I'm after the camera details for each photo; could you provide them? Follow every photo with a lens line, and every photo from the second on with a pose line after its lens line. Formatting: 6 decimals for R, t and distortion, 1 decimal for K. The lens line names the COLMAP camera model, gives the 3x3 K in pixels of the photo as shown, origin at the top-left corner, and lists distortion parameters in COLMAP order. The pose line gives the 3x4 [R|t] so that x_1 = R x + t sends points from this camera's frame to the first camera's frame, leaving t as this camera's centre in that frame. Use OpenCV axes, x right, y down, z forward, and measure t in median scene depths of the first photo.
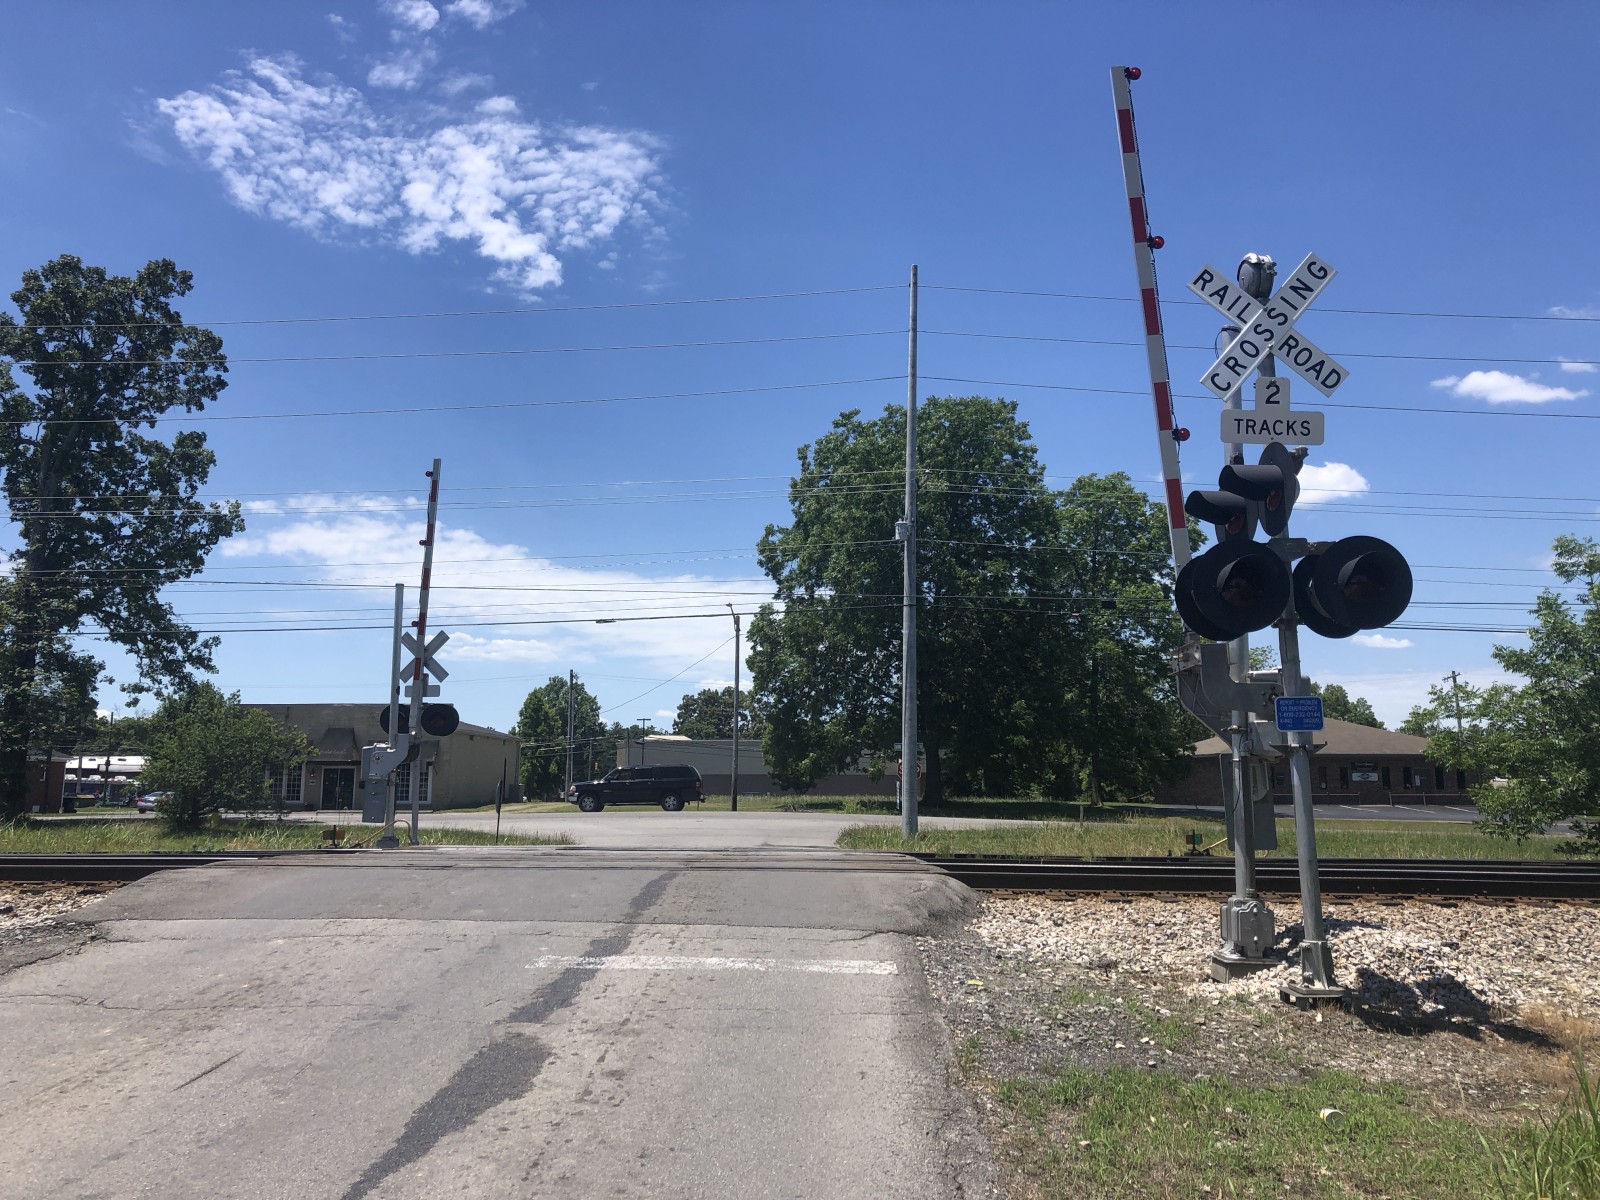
lens RADIAL K [[1321.6, 0, 820.1], [0, 1321.6, 556.3], [0, 0, 1]] dist [0.032610, 0.004214]
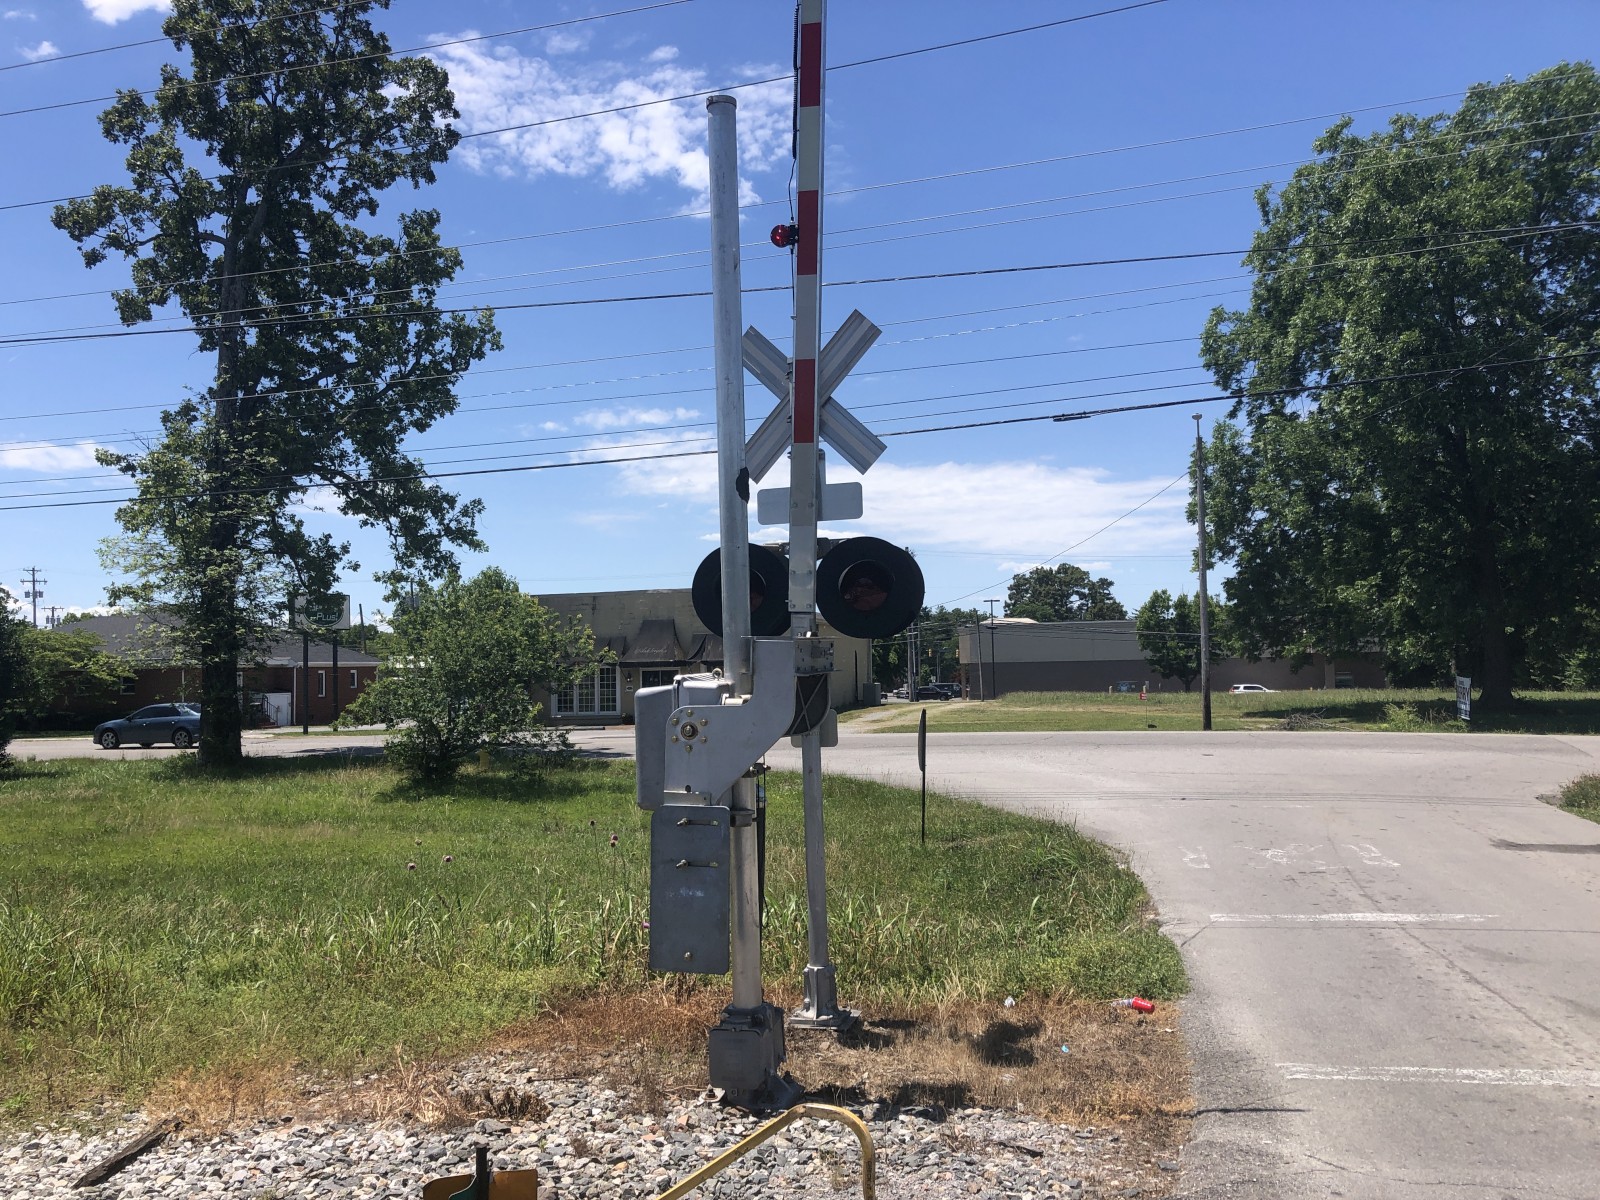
lens RADIAL K [[1302.7, 0, 802.9], [0, 1302.7, 569.6], [0, 0, 1]] dist [0.009439, -0.005344]
pose [[0.970214, -0.042532, -0.238488, -0.116986], [0.065457, 0.993874, 0.089045, 0.046148], [0.233240, -0.102003, 0.967055, 0.355619]]
